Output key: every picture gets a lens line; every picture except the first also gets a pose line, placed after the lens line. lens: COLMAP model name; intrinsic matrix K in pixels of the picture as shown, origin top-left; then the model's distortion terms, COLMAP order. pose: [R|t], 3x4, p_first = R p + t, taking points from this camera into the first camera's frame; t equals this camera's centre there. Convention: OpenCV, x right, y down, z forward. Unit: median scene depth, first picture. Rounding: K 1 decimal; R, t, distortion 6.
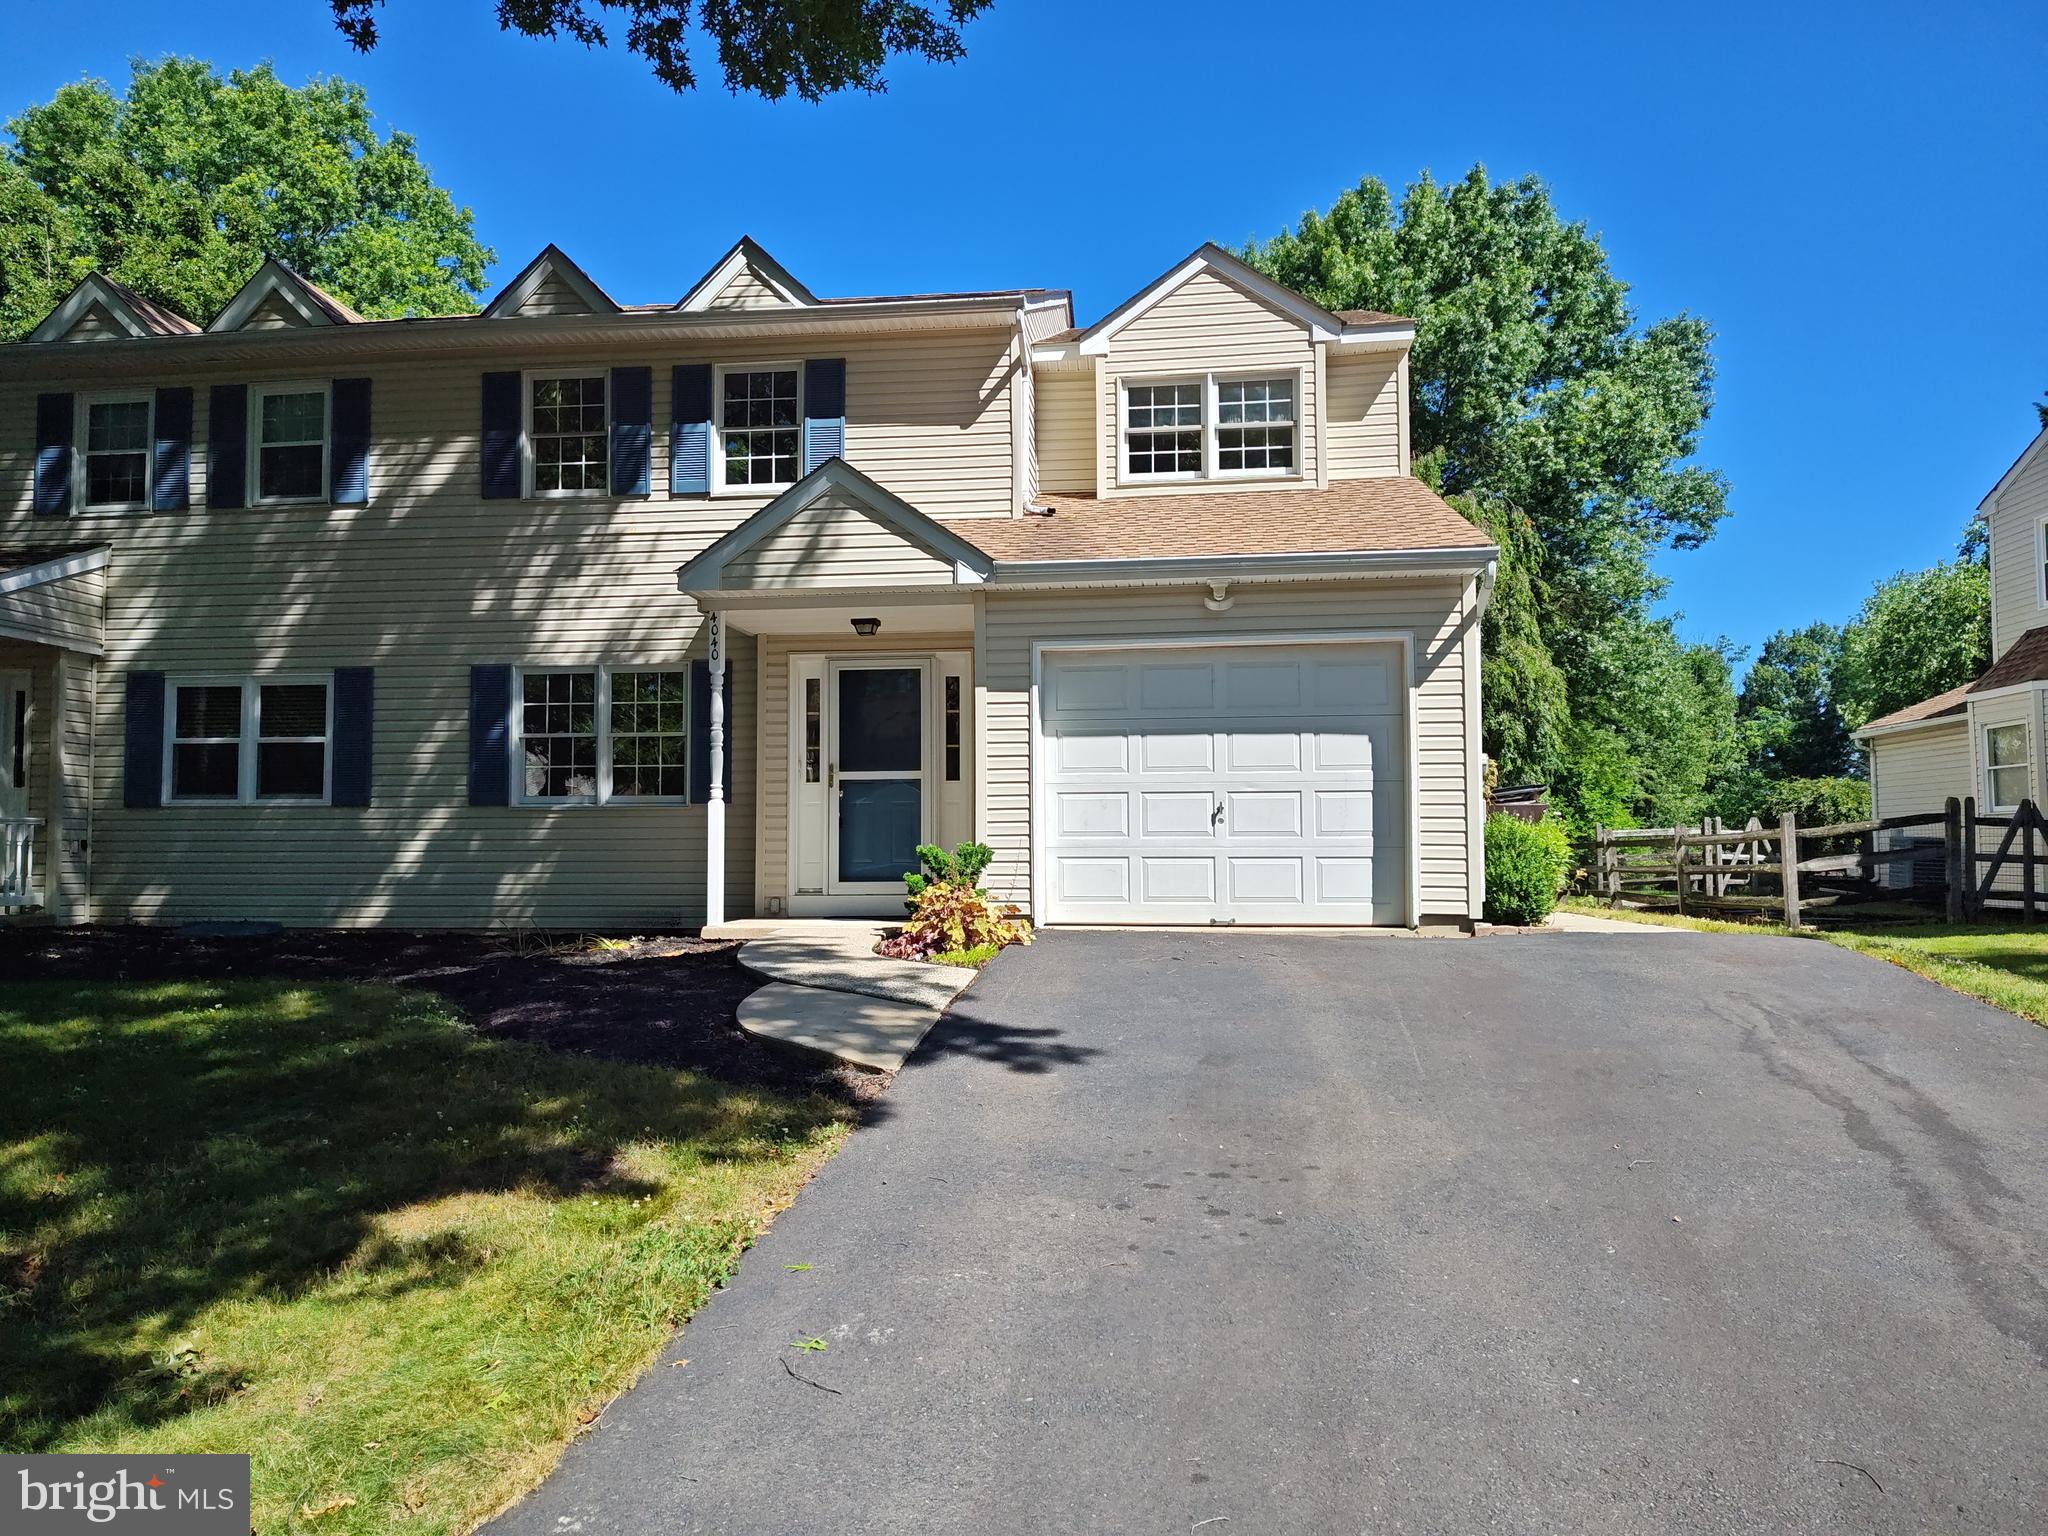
lens RADIAL K [[1385.3, 0, 1003.7], [0, 1385.3, 775.6], [0, 0, 1]] dist [0.052904, -0.073386]
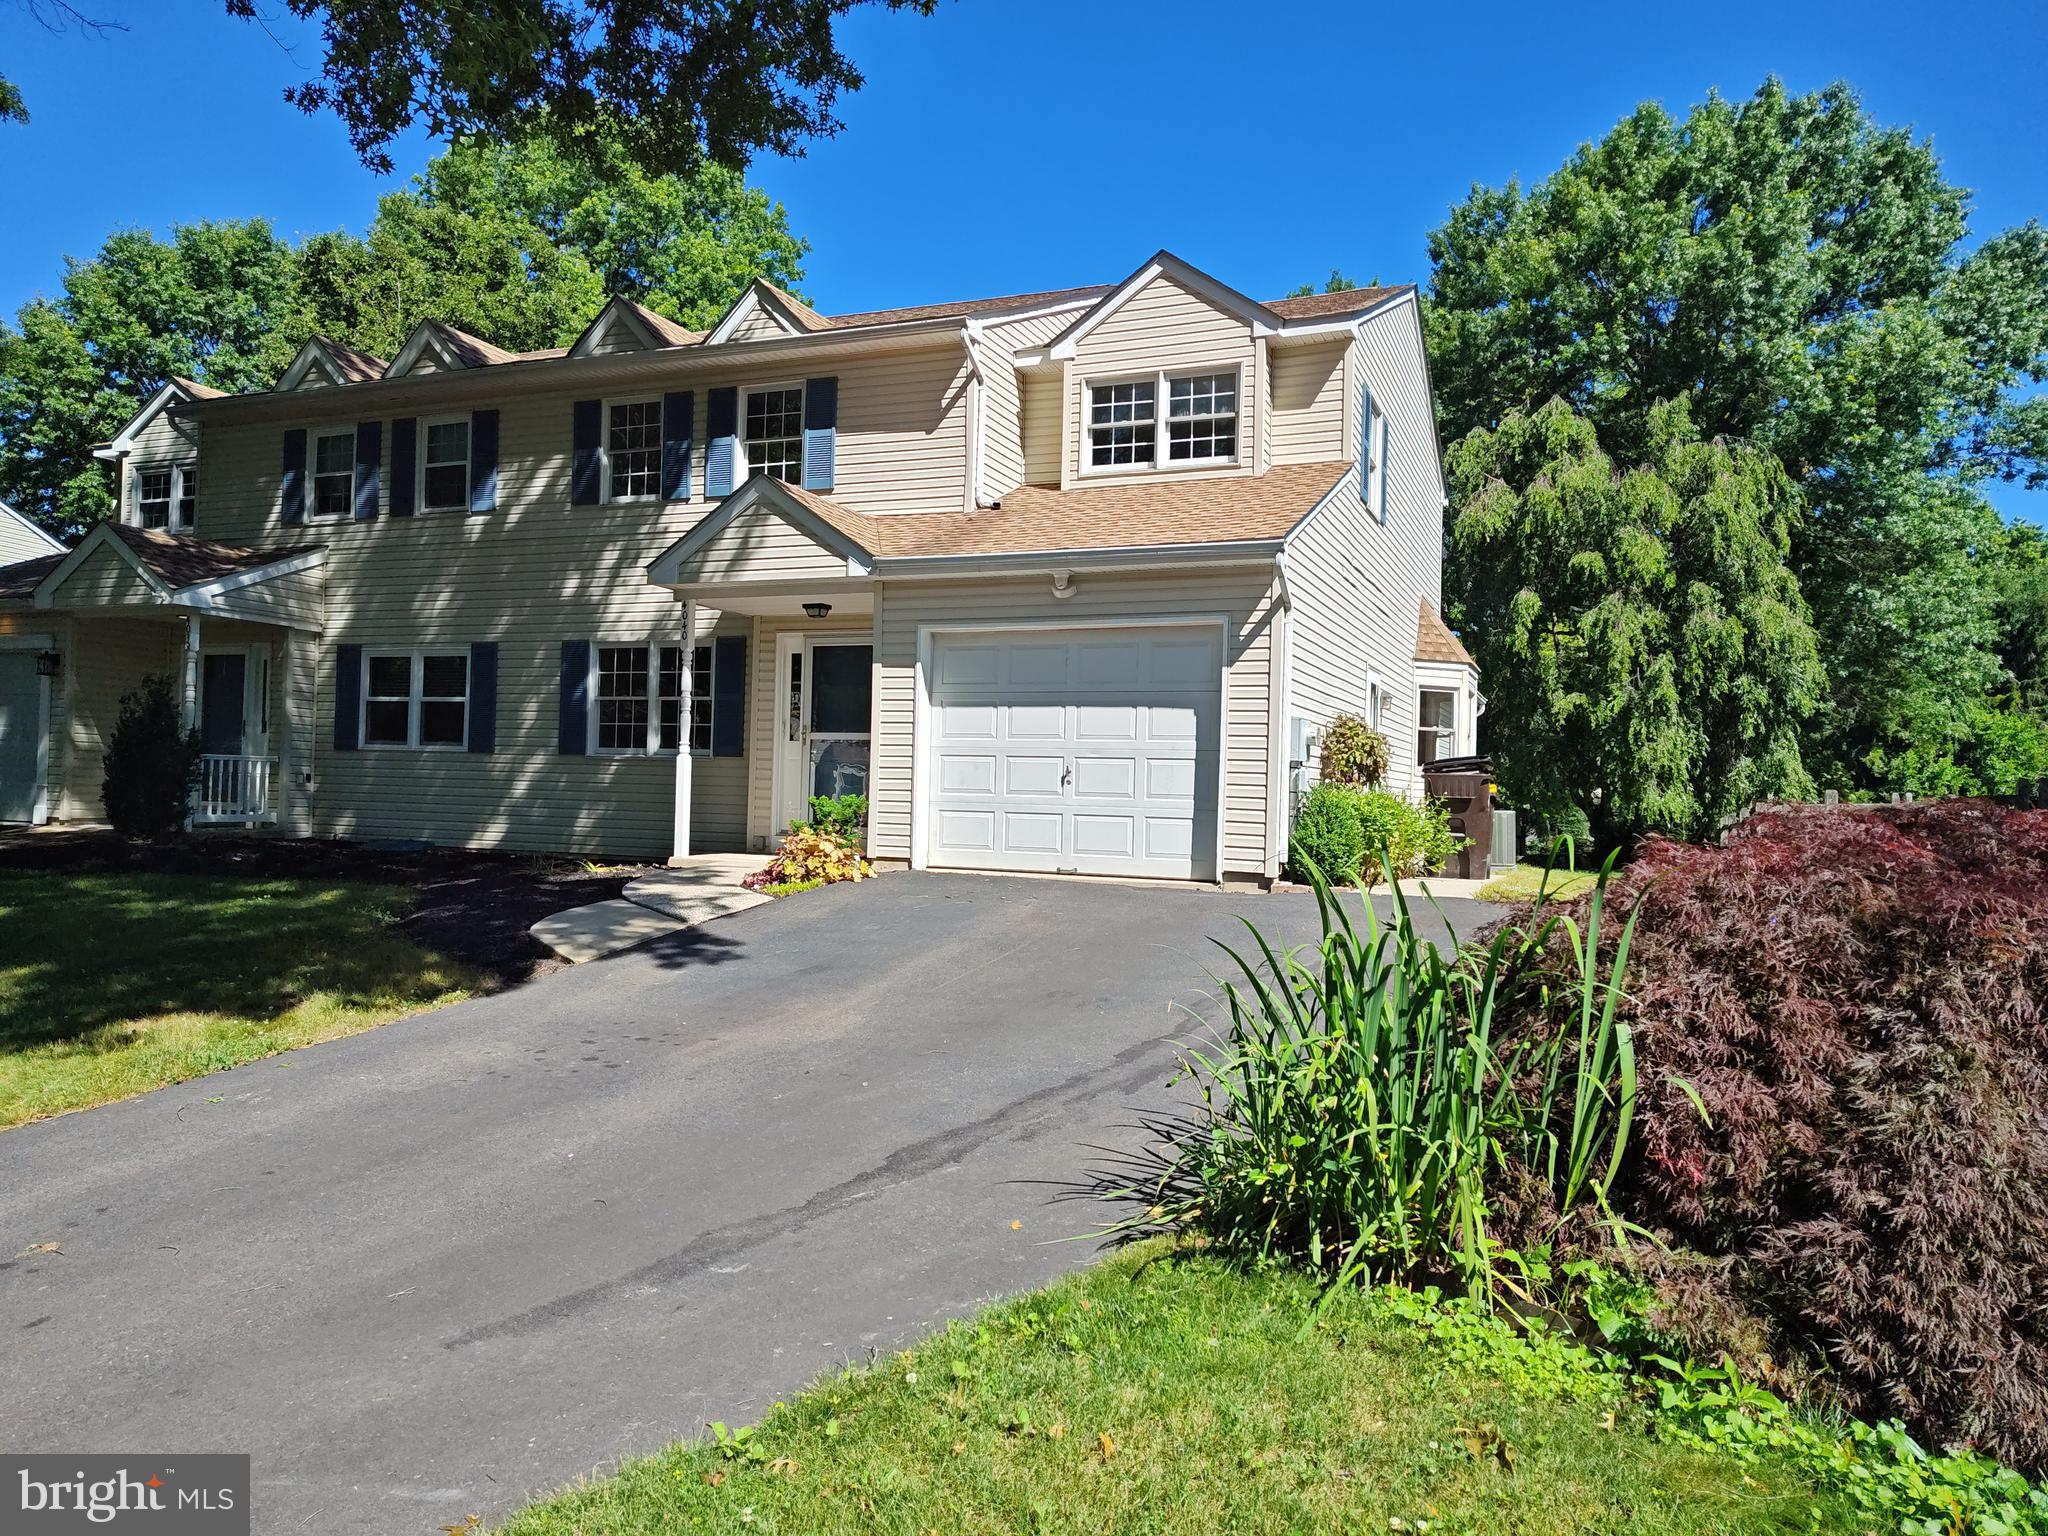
lens RADIAL K [[1380.4, 0, 1014.1], [0, 1380.4, 772.6], [0, 0, 1]] dist [0.040338, -0.046828]
pose [[0.963786, 0.025238, -0.265481, 0.337855], [-0.016515, 0.999250, 0.035038, -0.011862], [0.266166, -0.029385, 0.963479, -0.083920]]
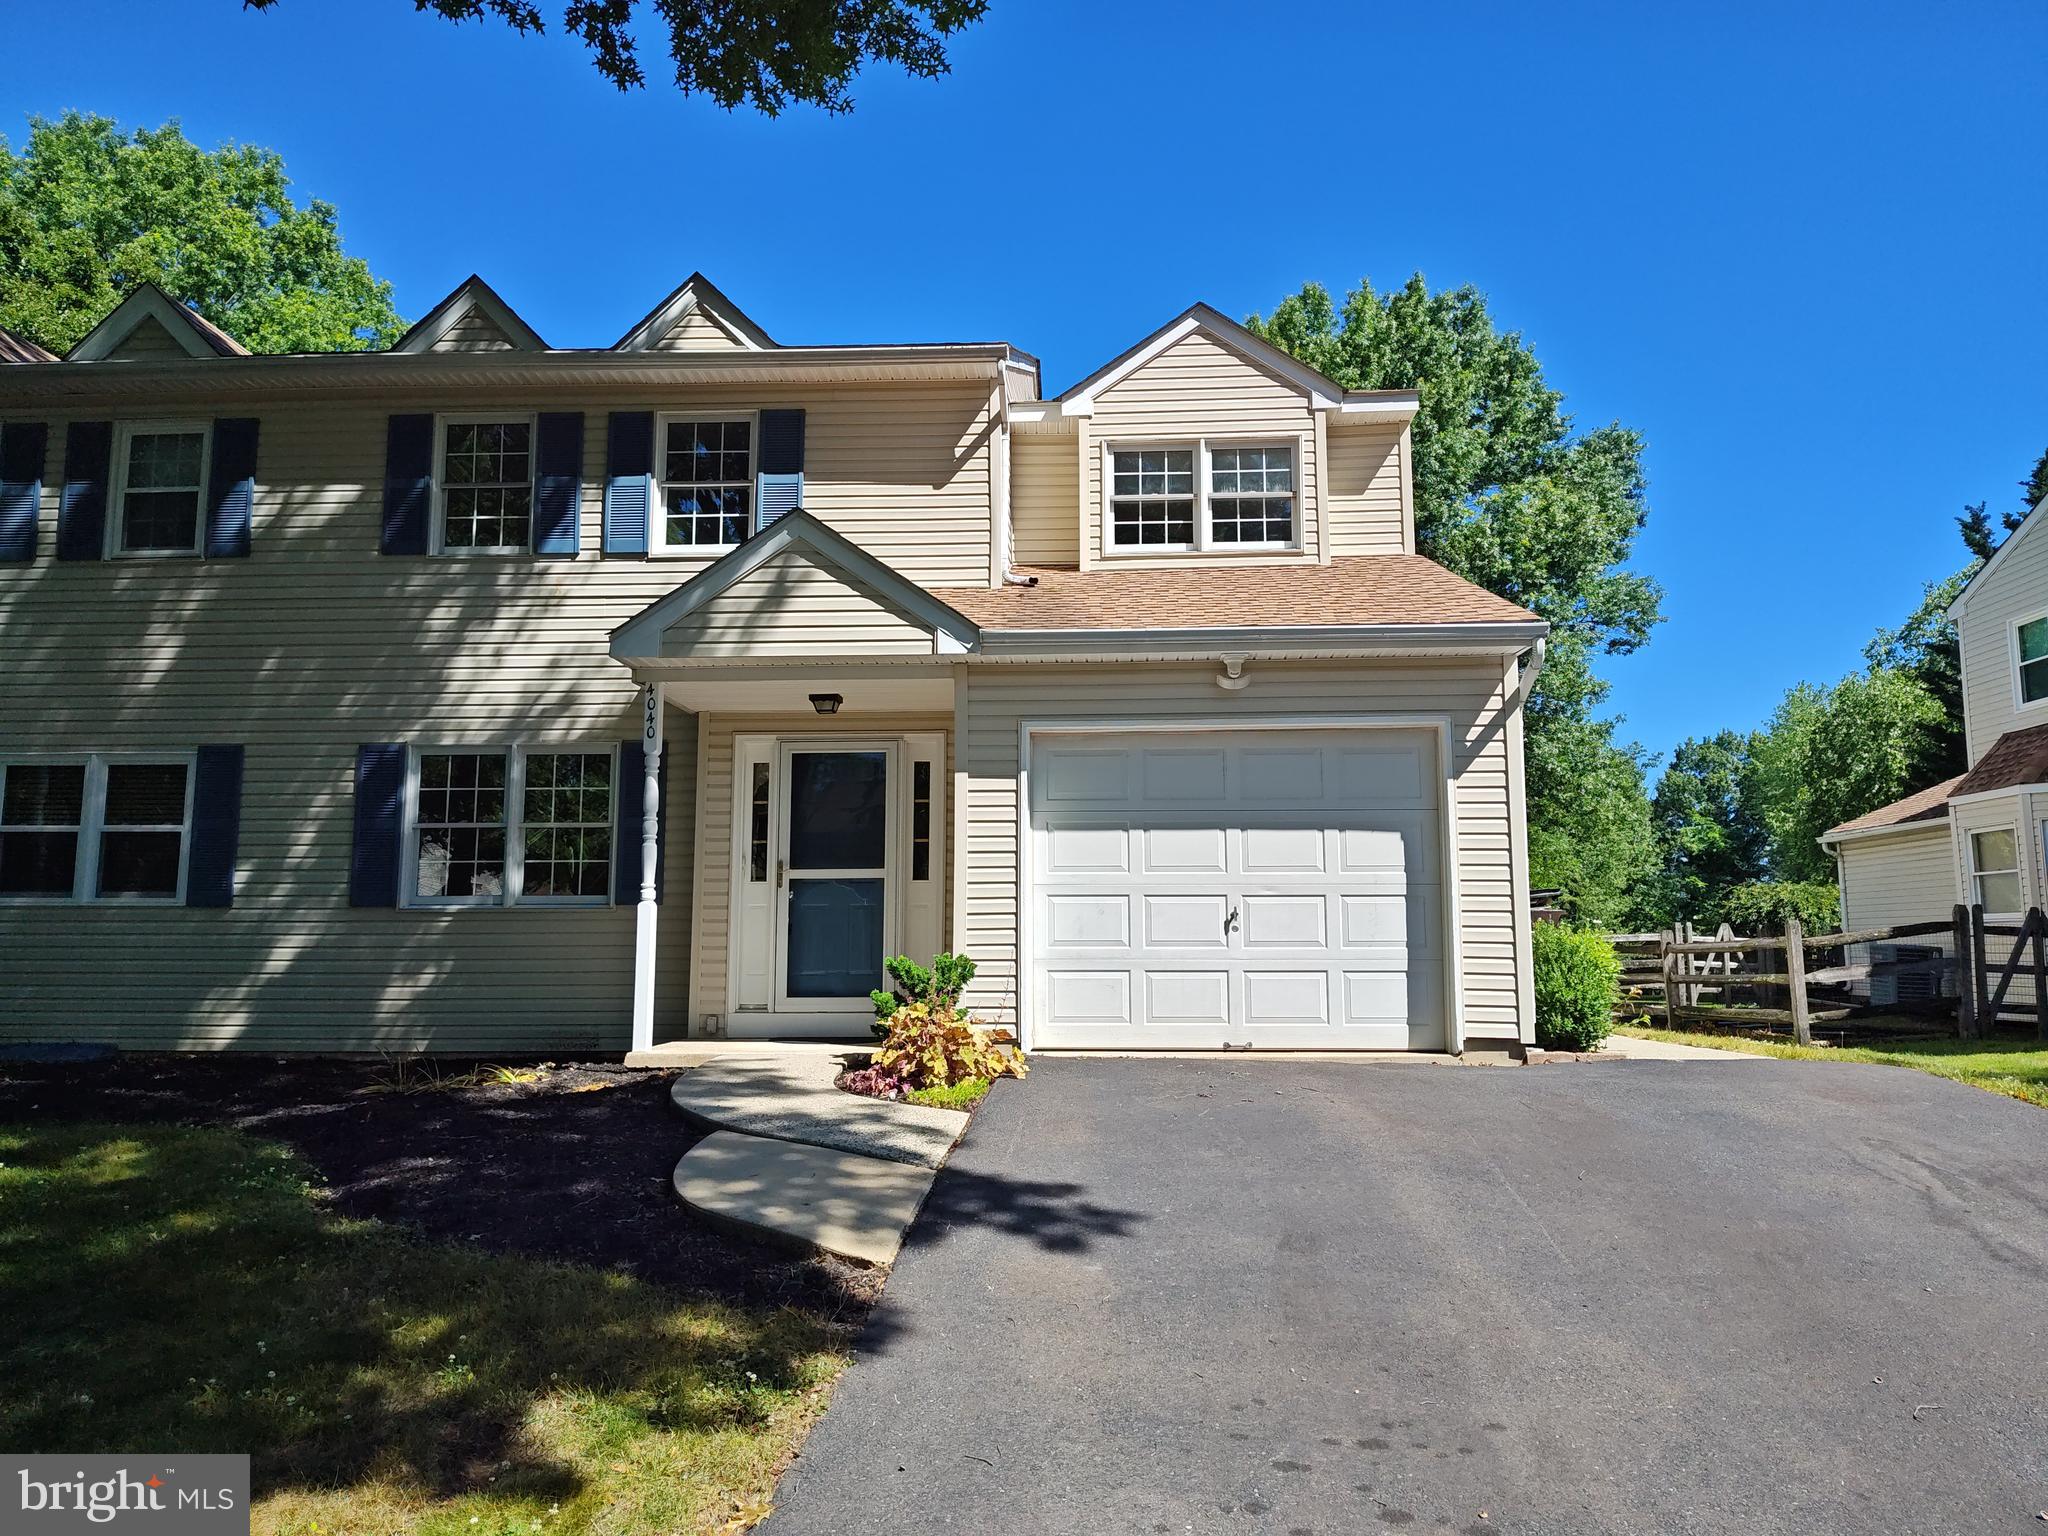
lens RADIAL K [[1385.8, 0, 1027.7], [0, 1385.8, 774.7], [0, 0, 1]] dist [0.045314, -0.045530]
pose [[0.997449, 0.011720, 0.070413, -0.030011], [-0.006692, 0.997438, -0.071227, -0.000910], [-0.071067, 0.070574, 0.994972, 0.109294]]
